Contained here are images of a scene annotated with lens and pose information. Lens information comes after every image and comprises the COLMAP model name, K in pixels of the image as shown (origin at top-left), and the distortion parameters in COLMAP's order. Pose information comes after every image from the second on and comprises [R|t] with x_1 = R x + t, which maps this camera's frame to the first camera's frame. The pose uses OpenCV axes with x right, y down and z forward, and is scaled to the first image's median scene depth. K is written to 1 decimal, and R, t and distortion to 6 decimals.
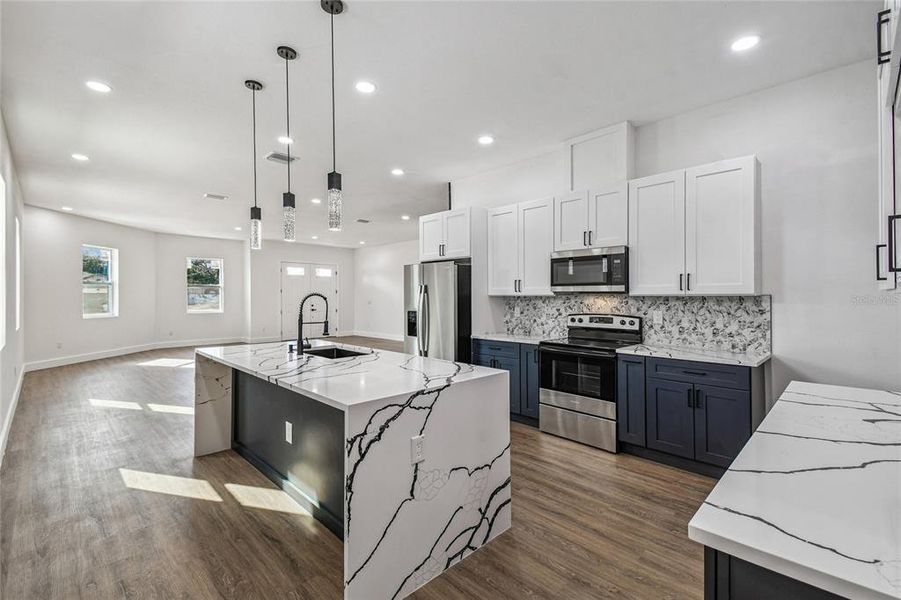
lens RADIAL K [[396.8, 0, 450.5], [0, 396.8, 300.0], [0, 0, 1]] dist [0.021394, -0.000136]
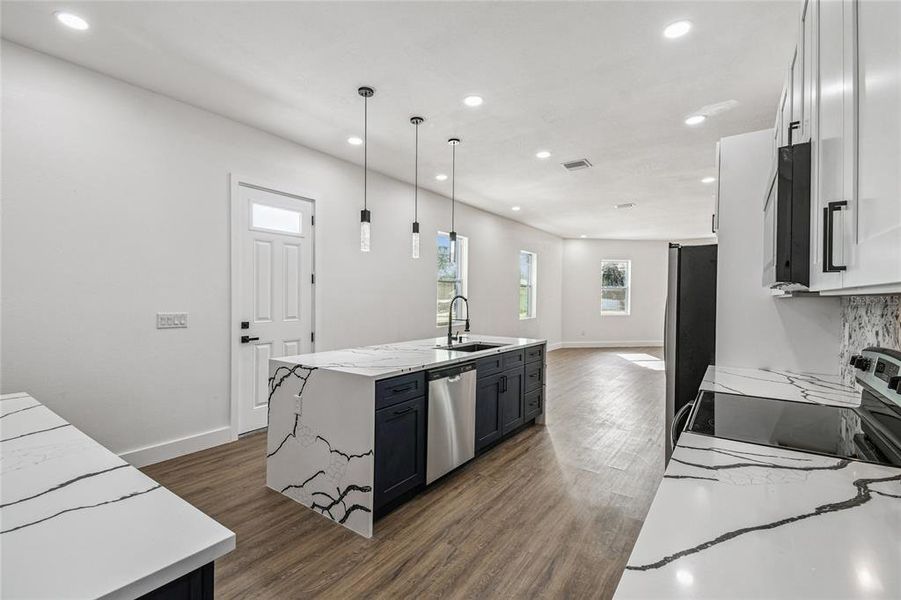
lens RADIAL K [[400.6, 0, 448.2], [0, 400.6, 305.9], [0, 0, 1]] dist [0.017115, -0.000410]
pose [[0.160661, 0.018087, -0.986844, 0.714794], [-0.011839, 0.999795, 0.016397, -0.004408], [0.986939, 0.009049, 0.160842, 0.654480]]
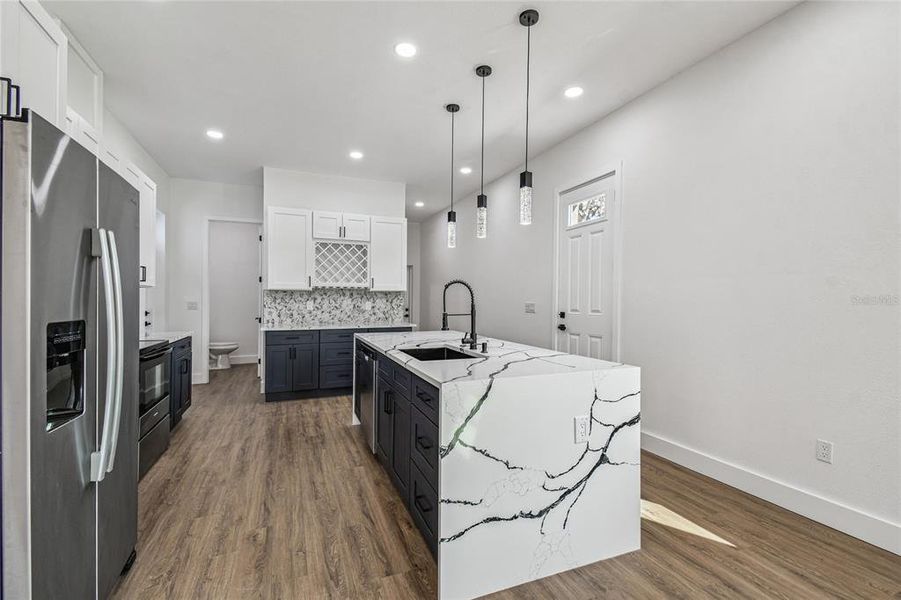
lens RADIAL K [[396.8, 0, 450.5], [0, 396.8, 300.0], [0, 0, 1]] dist [0.021394, -0.000136]
pose [[-0.921052, -0.003579, 0.389423, -0.563909], [-0.000895, 0.999975, 0.007073, 0.016867], [-0.389439, 0.006166, -0.921032, 1.520901]]
